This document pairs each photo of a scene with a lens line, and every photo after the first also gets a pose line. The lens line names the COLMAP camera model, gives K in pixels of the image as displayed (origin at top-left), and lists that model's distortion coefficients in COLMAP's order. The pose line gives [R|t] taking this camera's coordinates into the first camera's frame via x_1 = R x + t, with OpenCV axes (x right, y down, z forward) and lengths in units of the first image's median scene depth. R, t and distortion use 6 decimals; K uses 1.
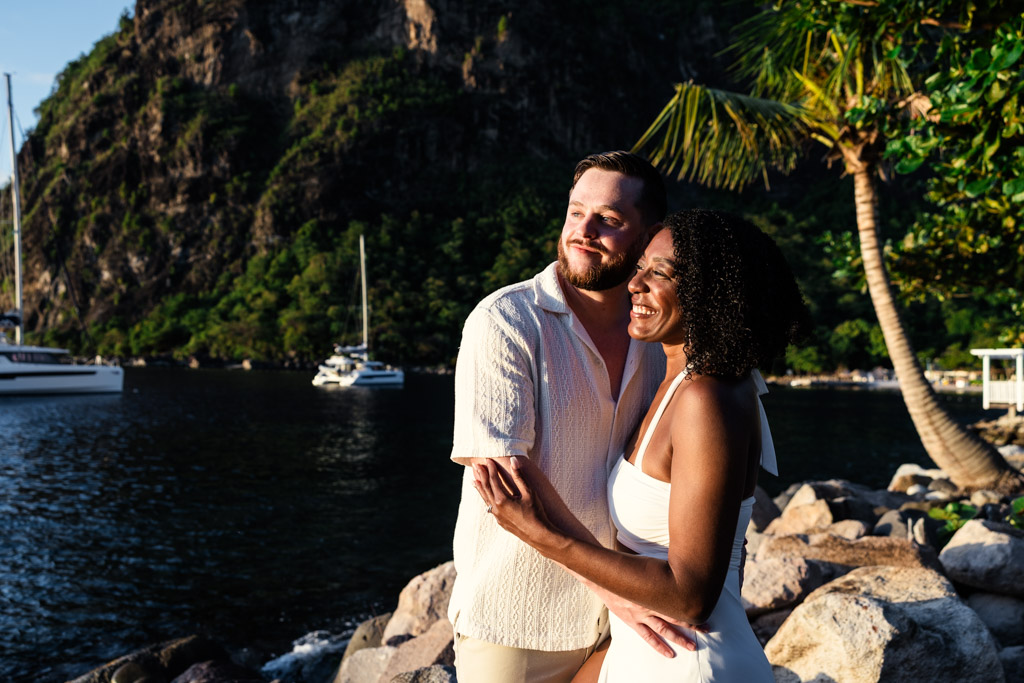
lens RADIAL K [[884.0, 0, 495.8], [0, 884.0, 358.9], [0, 0, 1]] dist [0.024097, 0.000697]
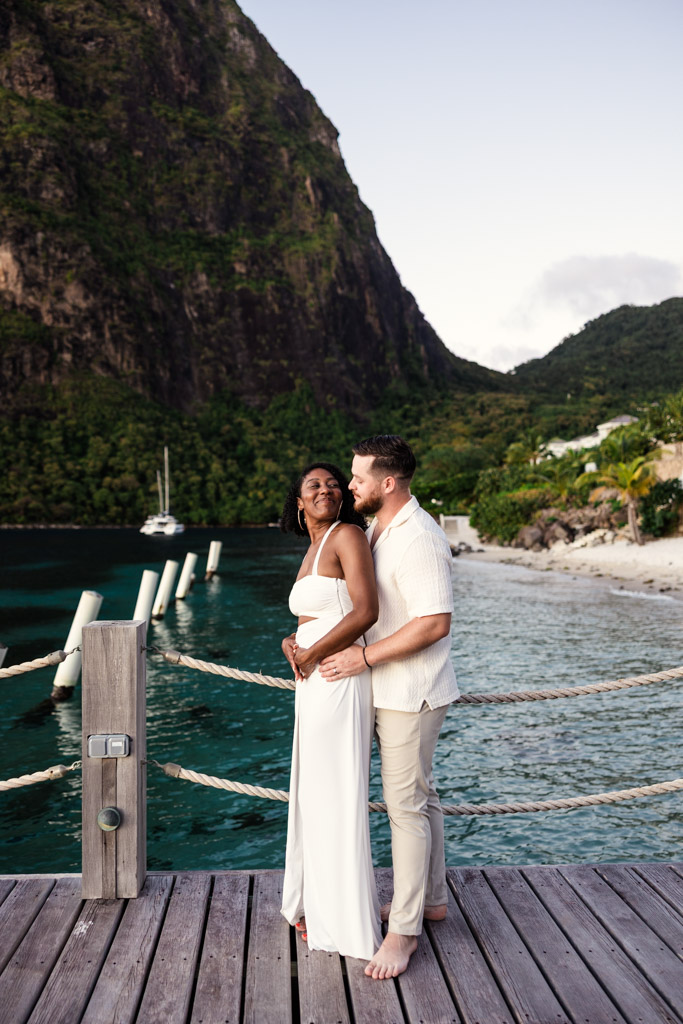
lens RADIAL K [[884.0, 0, 282.1], [0, 884.0, 530.6], [0, 0, 1]] dist [0.024097, 0.000697]
pose [[0.914177, -0.017230, 0.404949, -0.260286], [0.008415, 0.999688, 0.023538, -0.009003], [-0.405228, -0.018110, 0.914036, -0.414991]]
